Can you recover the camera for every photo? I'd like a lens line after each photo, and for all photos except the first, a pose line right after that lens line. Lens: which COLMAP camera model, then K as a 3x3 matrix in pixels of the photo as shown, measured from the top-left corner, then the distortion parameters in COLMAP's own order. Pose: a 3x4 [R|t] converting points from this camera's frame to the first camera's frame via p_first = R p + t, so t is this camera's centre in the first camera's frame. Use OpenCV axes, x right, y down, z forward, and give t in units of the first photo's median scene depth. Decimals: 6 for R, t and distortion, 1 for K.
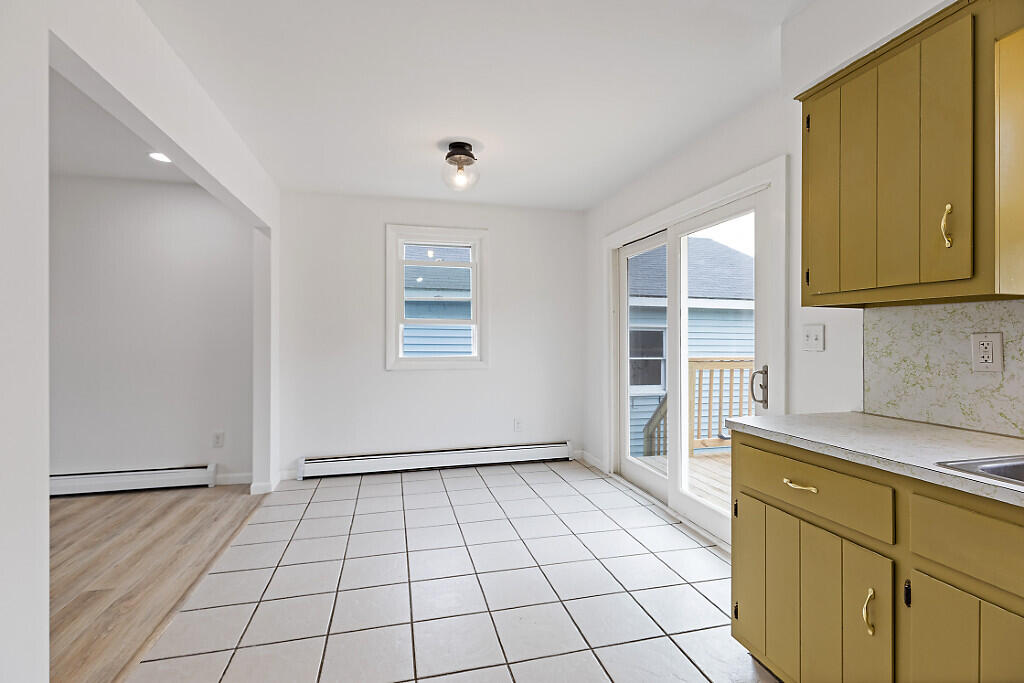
lens RADIAL K [[472.3, 0, 516.6], [0, 472.3, 339.0], [0, 0, 1]] dist [0.000717, 0.000372]
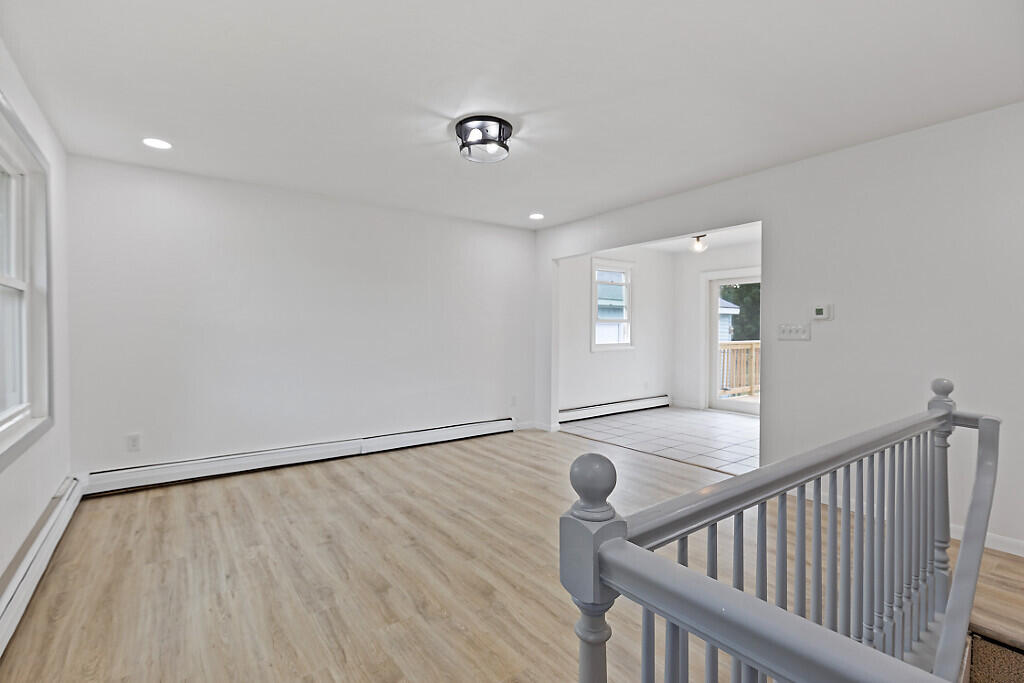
lens RADIAL K [[472.3, 0, 503.9], [0, 472.3, 336.7], [0, 0, 1]] dist [0.000717, 0.000372]
pose [[0.934881, -0.013330, 0.354712, -1.039827], [0.009075, 0.999866, 0.013658, -0.007063], [-0.354846, -0.009549, 0.934876, -0.332135]]
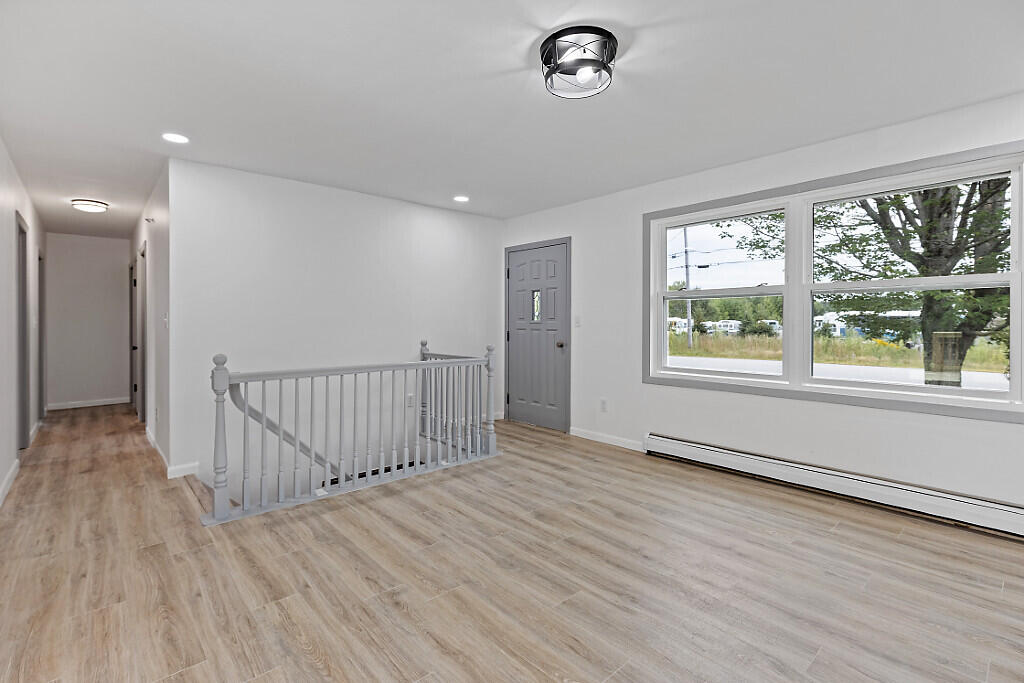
lens RADIAL K [[472.3, 0, 503.4], [0, 472.3, 321.0], [0, 0, 1]] dist [0.000717, 0.000372]
pose [[-0.898415, -0.008844, -0.439058, -0.532599], [-0.007901, 0.999961, -0.003974, -0.003367], [0.439076, -0.000101, -0.898450, 0.731656]]
